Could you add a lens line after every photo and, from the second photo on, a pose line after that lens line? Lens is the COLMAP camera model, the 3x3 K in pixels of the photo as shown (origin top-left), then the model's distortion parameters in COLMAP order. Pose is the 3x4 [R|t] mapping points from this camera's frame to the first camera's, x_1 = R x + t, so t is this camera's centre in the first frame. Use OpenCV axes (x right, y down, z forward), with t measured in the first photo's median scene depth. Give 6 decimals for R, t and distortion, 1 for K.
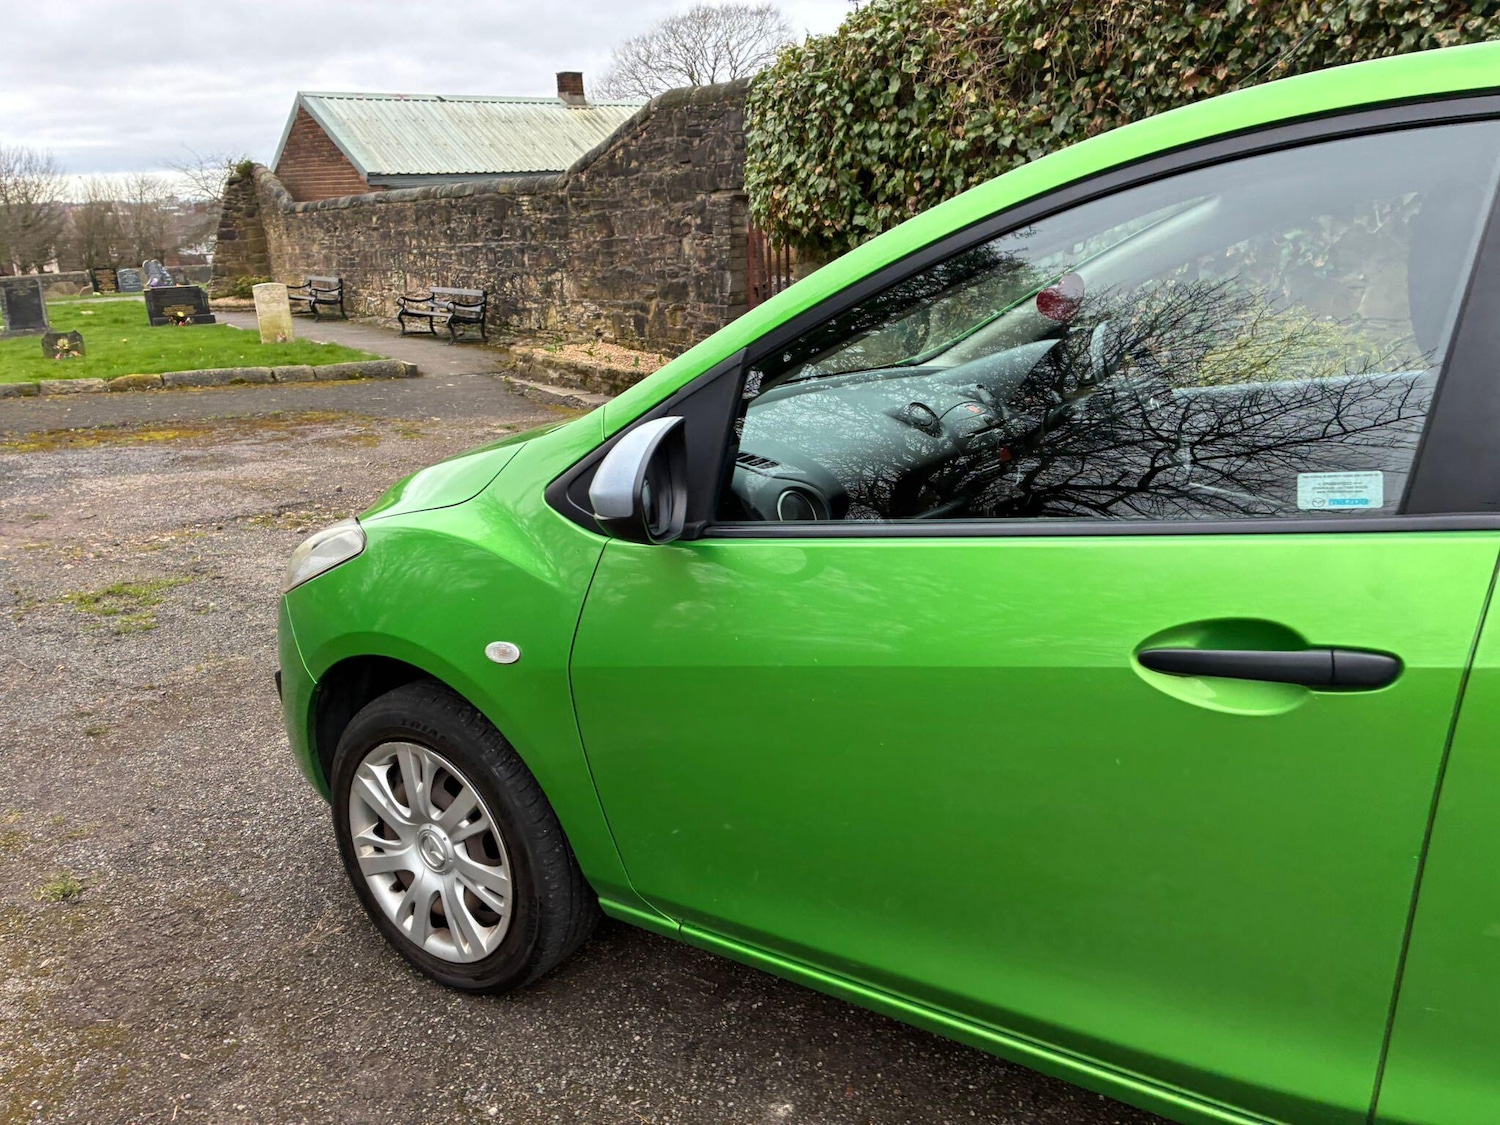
lens RADIAL K [[1140.3, 0, 771.8], [0, 1140.3, 548.6], [0, 0, 1]] dist [0.052457, -0.070027]
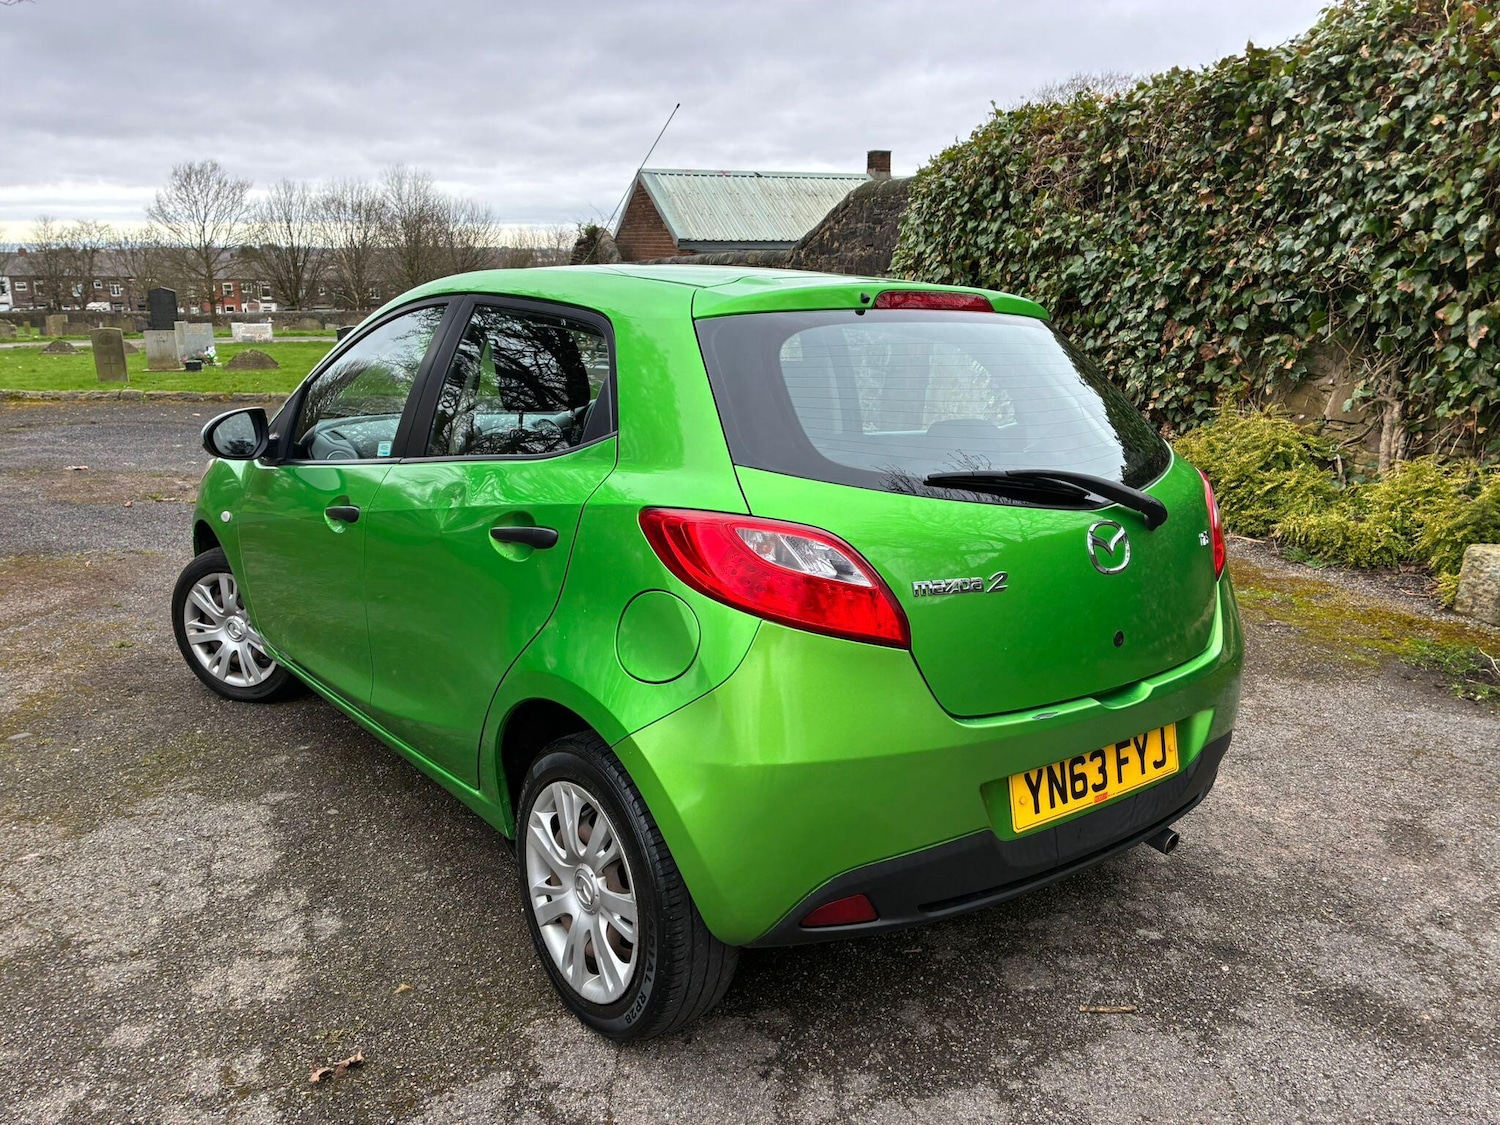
lens RADIAL K [[1140.3, 0, 722.9], [0, 1140.3, 533.2], [0, 0, 1]] dist [0.052457, -0.070027]
pose [[0.942946, 0.109814, -0.314313, 0.230040], [-0.129292, 0.990728, -0.041741, 0.016202], [0.306815, 0.079997, 0.948401, -0.129944]]
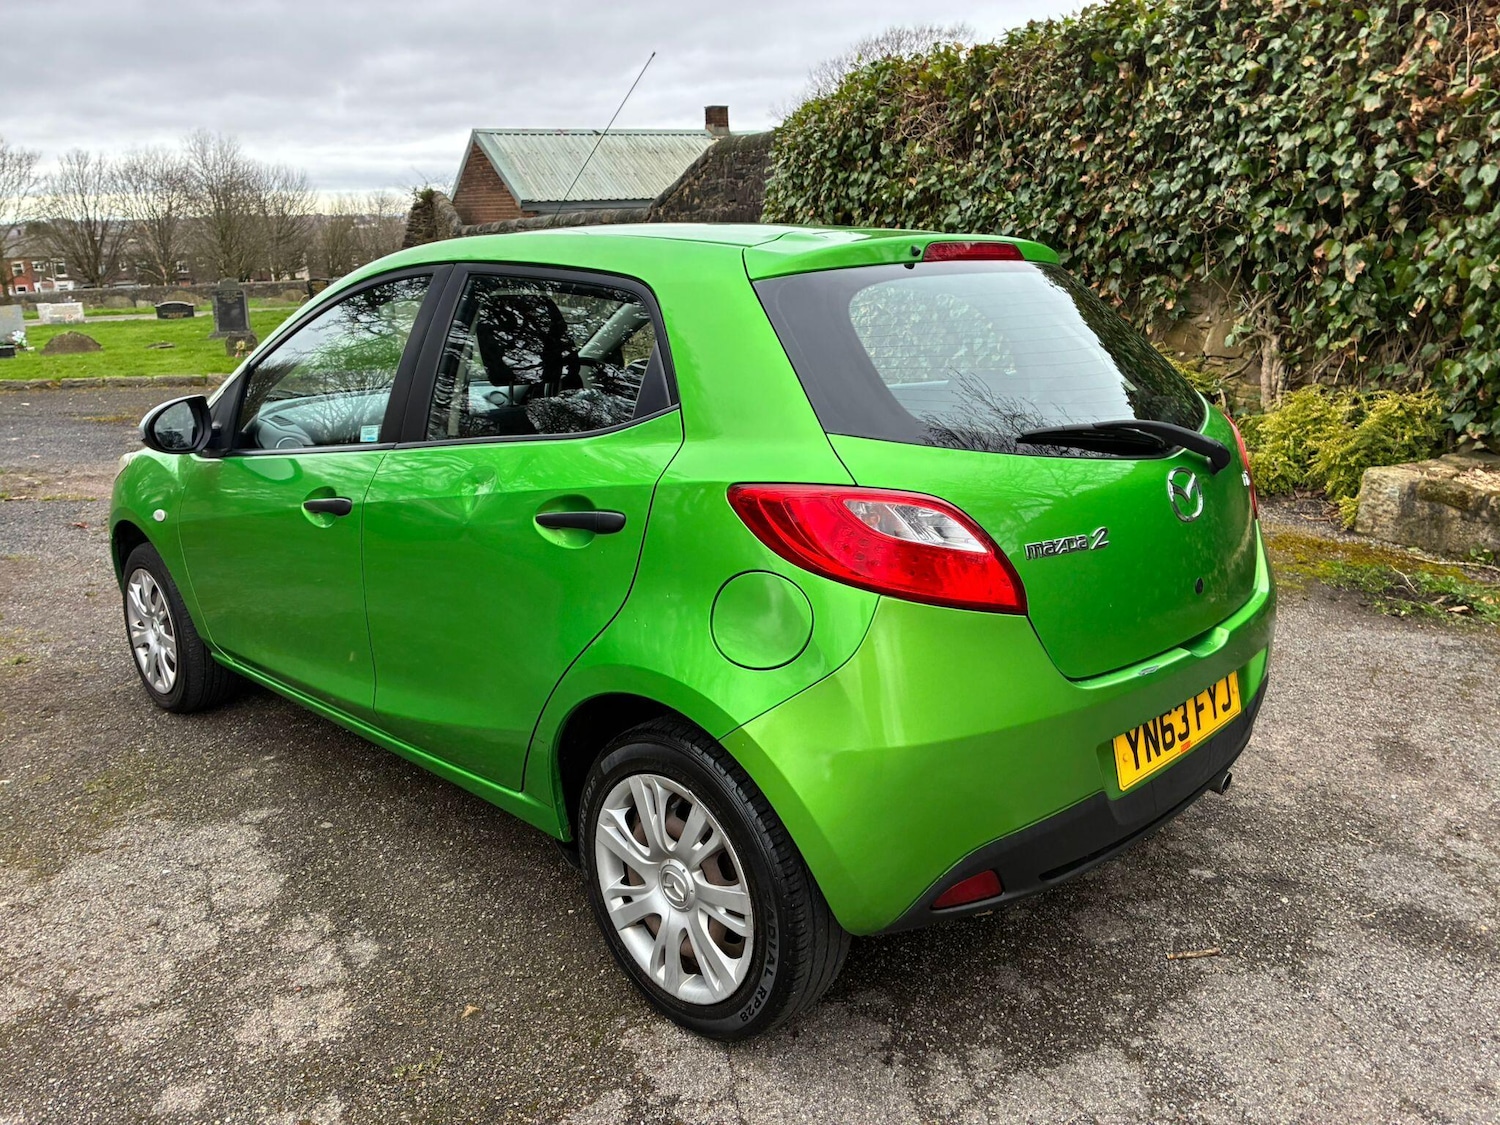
lens RADIAL K [[1140.3, 0, 708.2], [0, 1140.3, 518.9], [0, 0, 1]] dist [0.052457, -0.070027]
pose [[0.978399, 0.056890, -0.198742, 0.188124], [-0.064306, 0.997447, -0.031058, 0.017231], [0.196468, 0.043167, 0.979560, -0.129872]]
